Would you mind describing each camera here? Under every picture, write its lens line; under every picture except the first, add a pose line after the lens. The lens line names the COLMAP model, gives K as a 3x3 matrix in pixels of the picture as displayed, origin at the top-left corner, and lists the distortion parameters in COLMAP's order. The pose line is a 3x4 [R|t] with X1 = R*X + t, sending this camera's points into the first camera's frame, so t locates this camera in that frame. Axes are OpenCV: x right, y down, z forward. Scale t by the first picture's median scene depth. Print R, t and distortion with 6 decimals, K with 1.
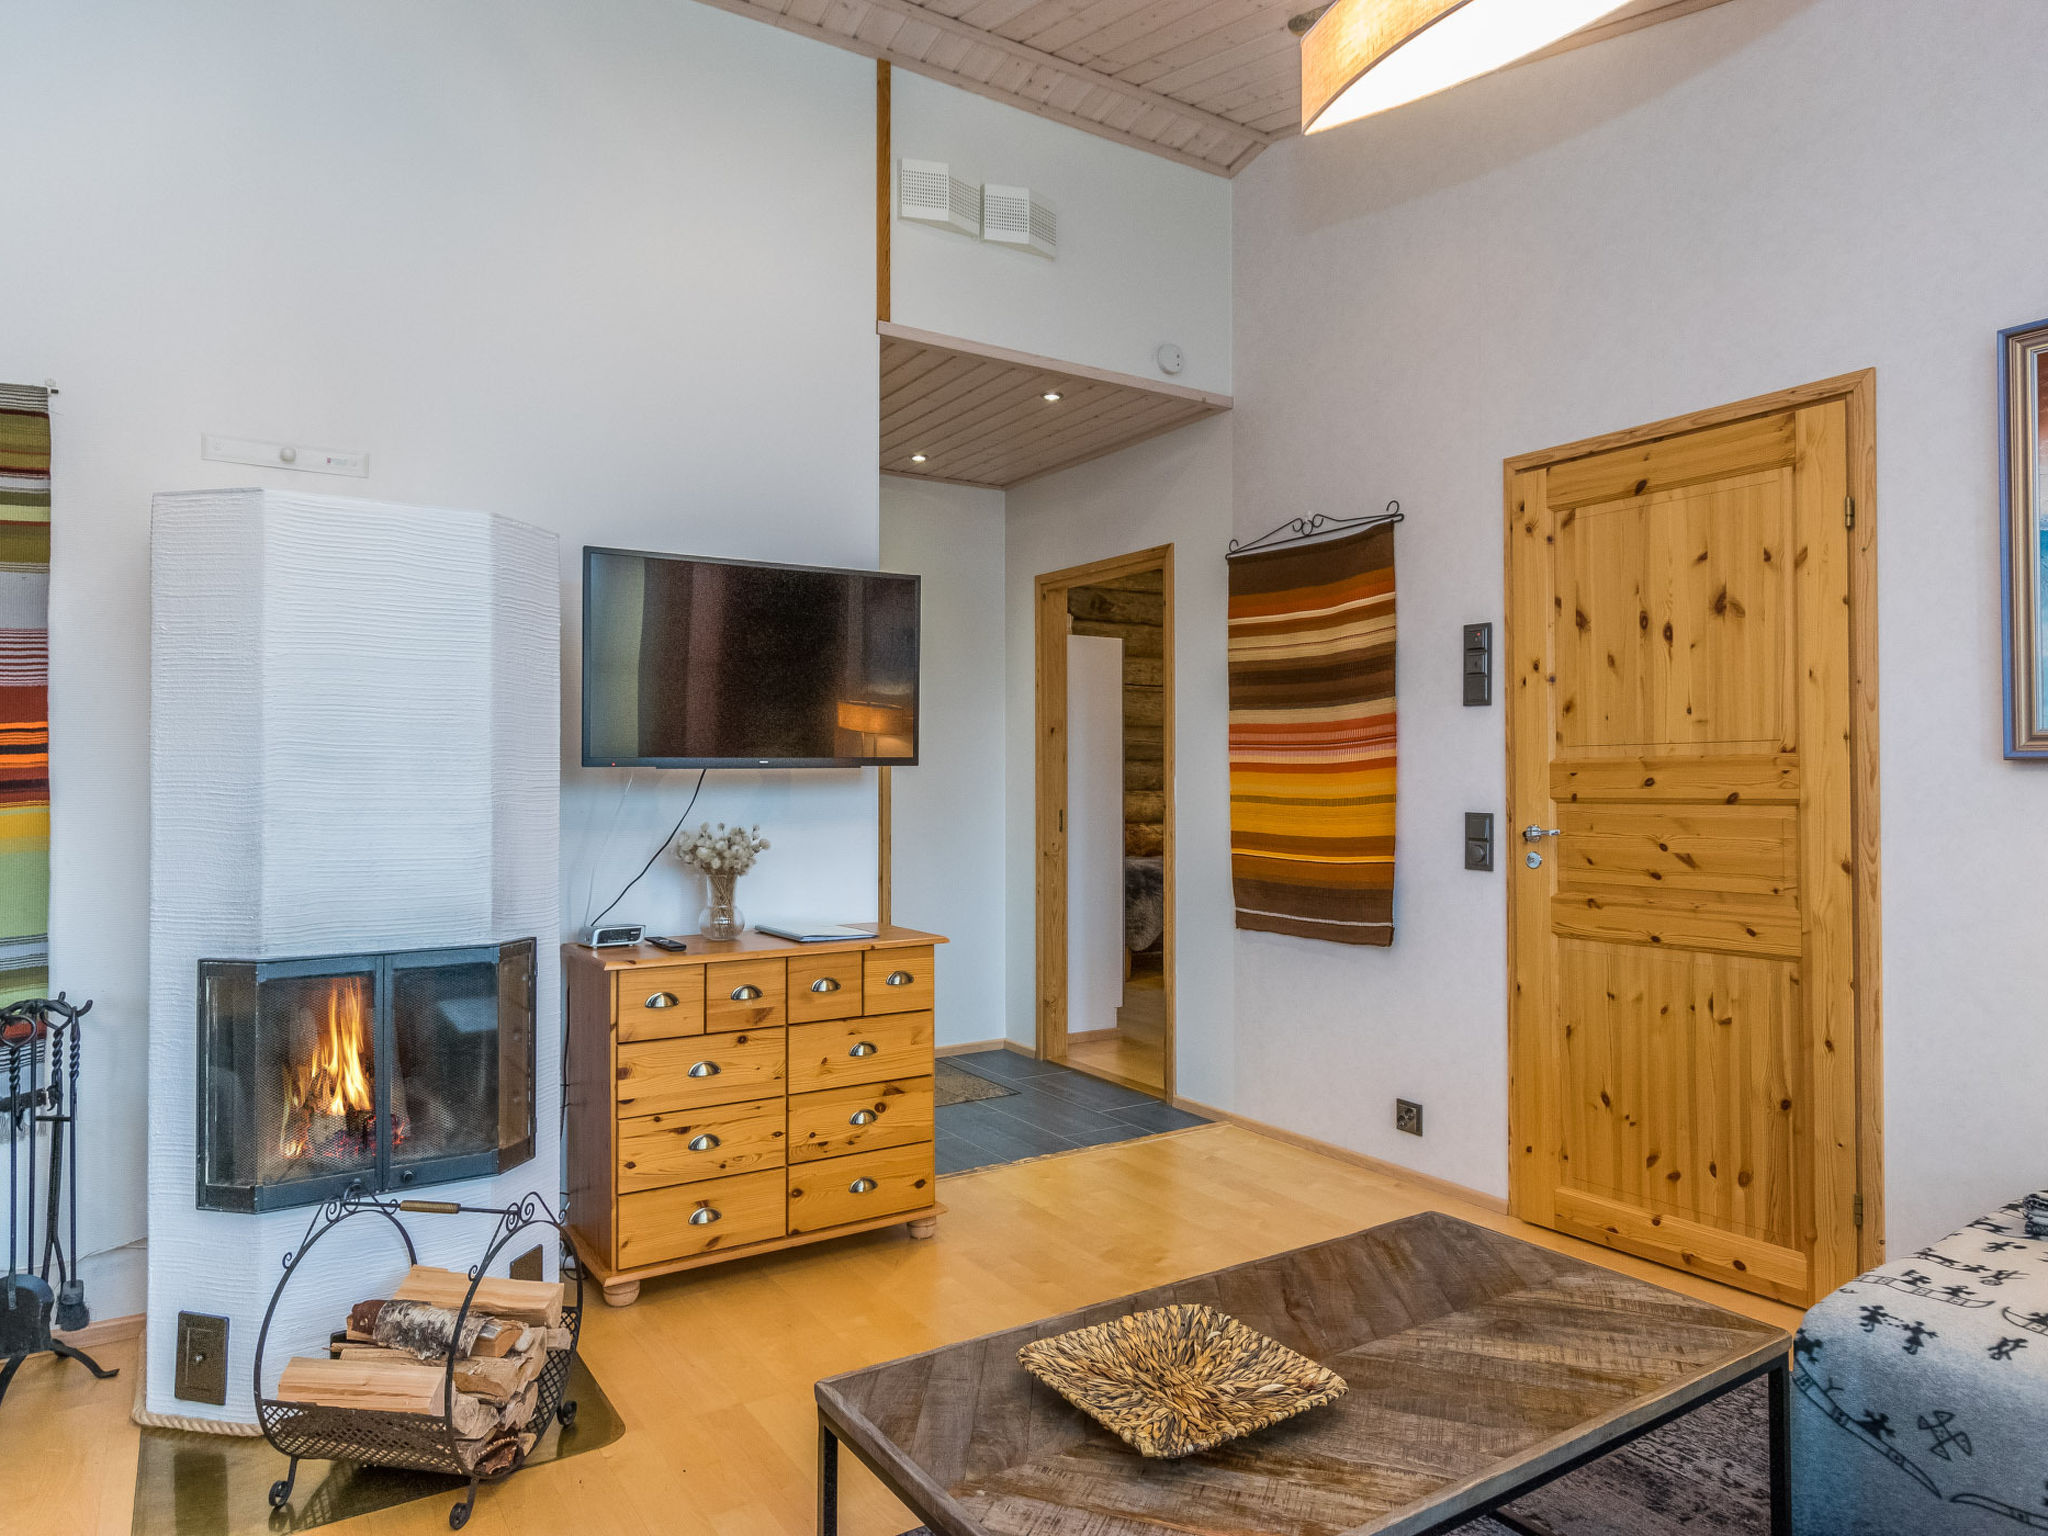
lens RADIAL K [[1308.4, 0, 1021.8], [0, 1308.4, 773.6], [0, 0, 1]] dist [-0.007875, -0.001265]
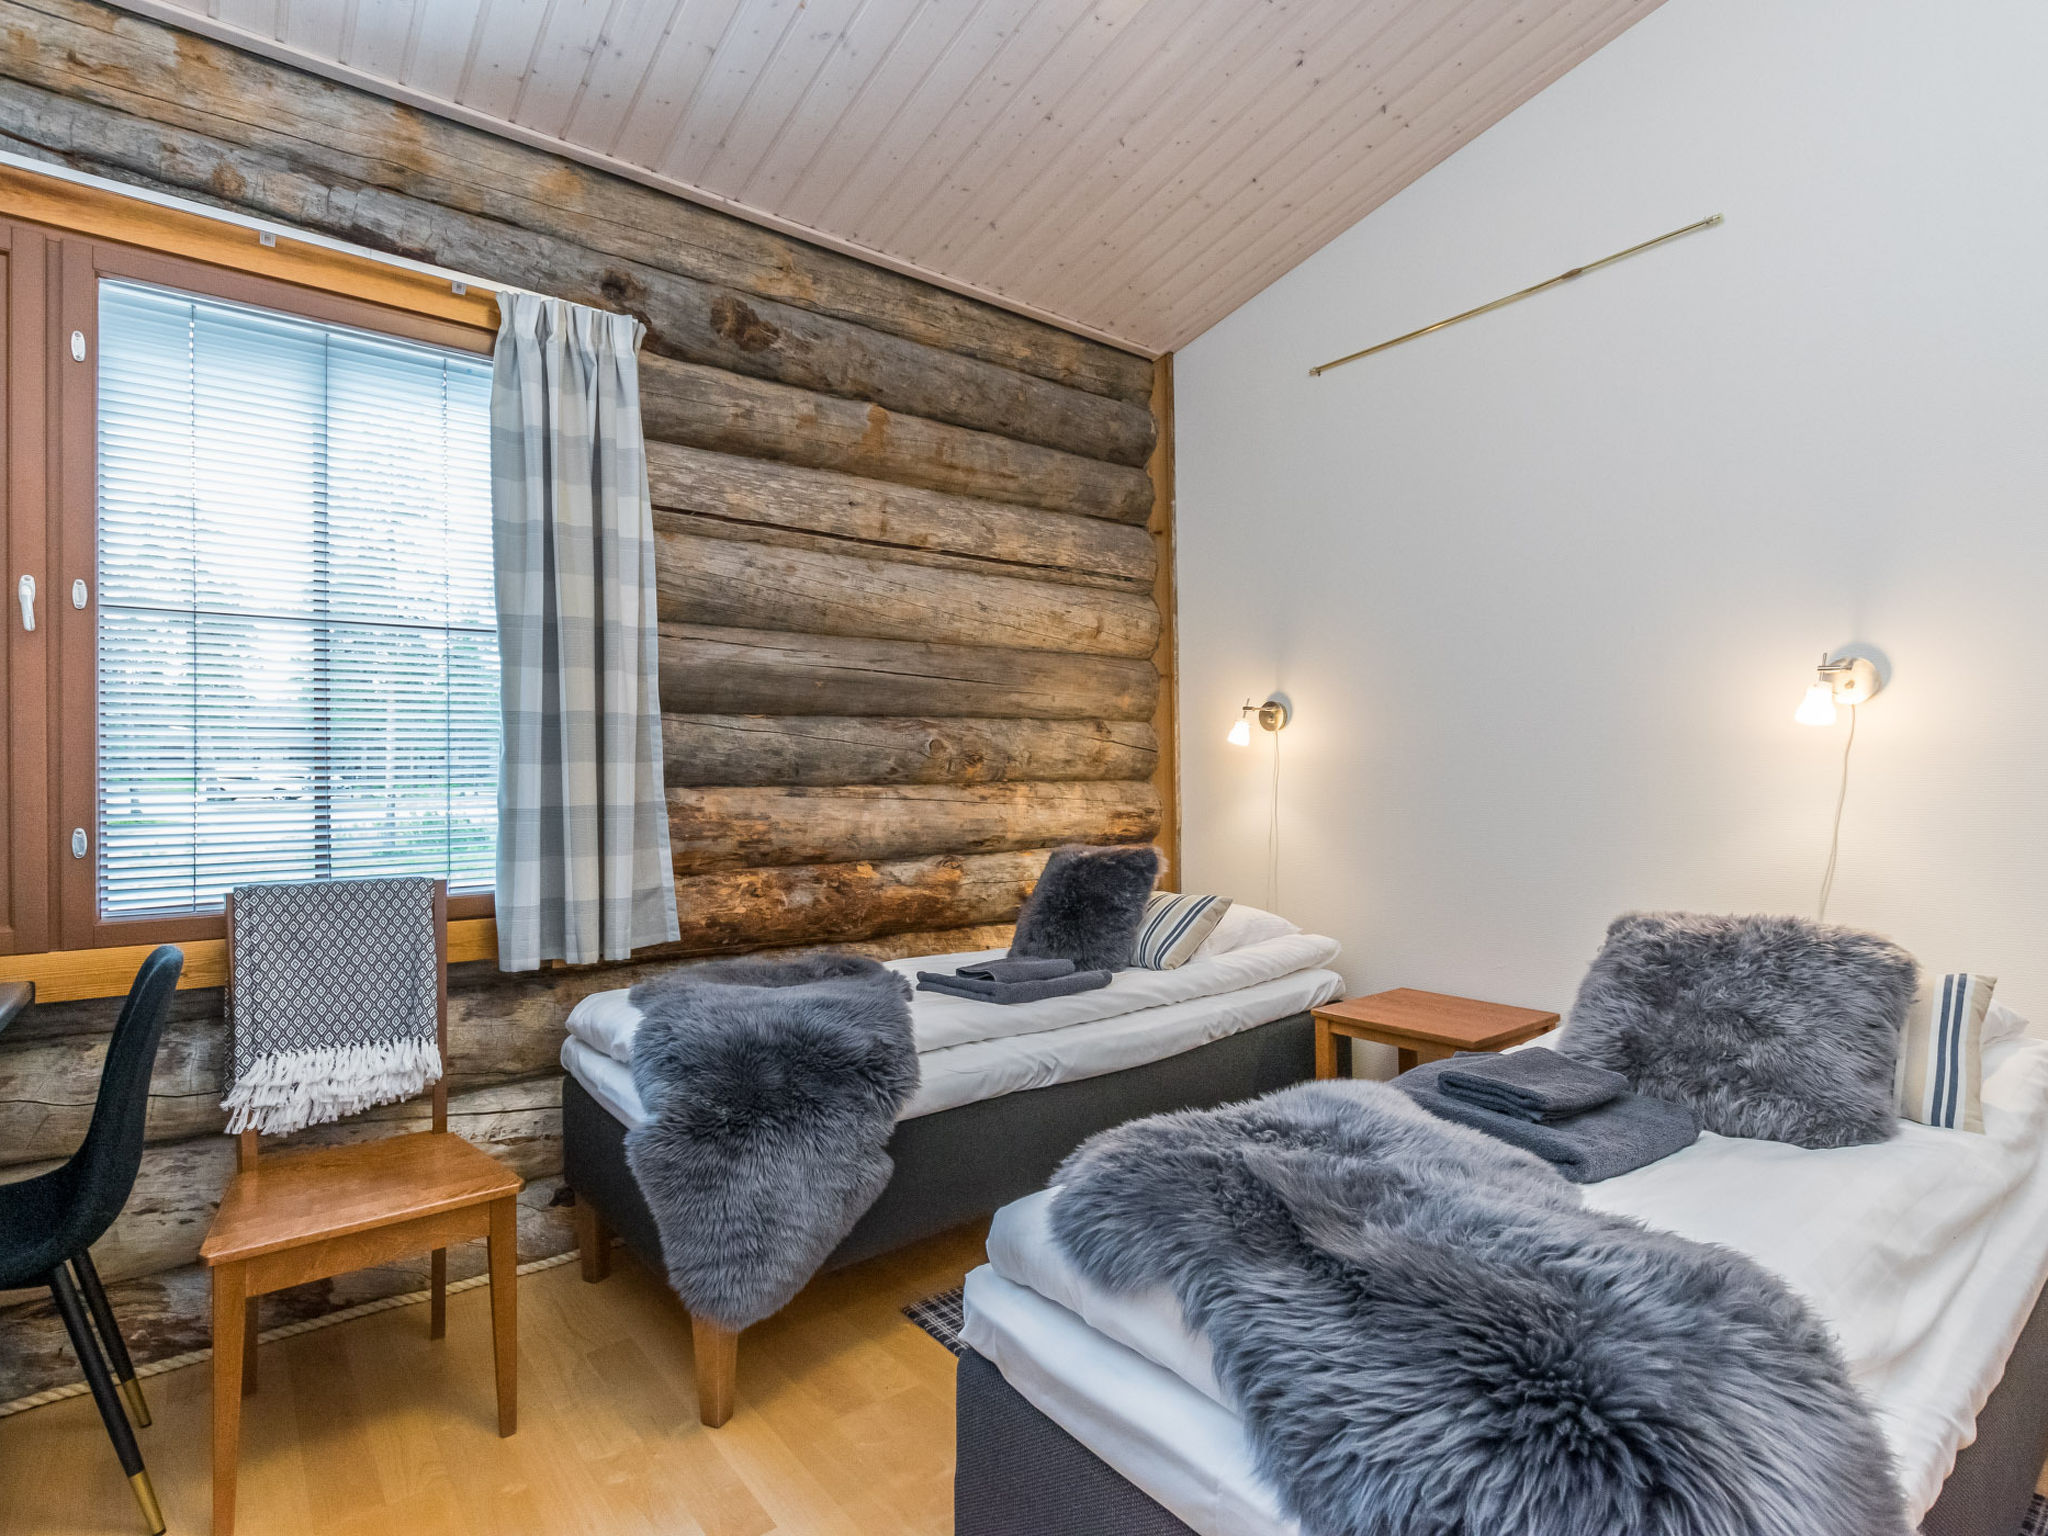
lens RADIAL K [[962.7, 0, 1022.3], [0, 962.7, 771.7], [0, 0, 1]] dist [-0.000123, 0.000002]
pose [[0.995615, -0.011292, 0.092858, 0.115161], [0.010971, 0.999932, 0.003965, 0.007726], [-0.092897, -0.002929, 0.995671, 0.682750]]
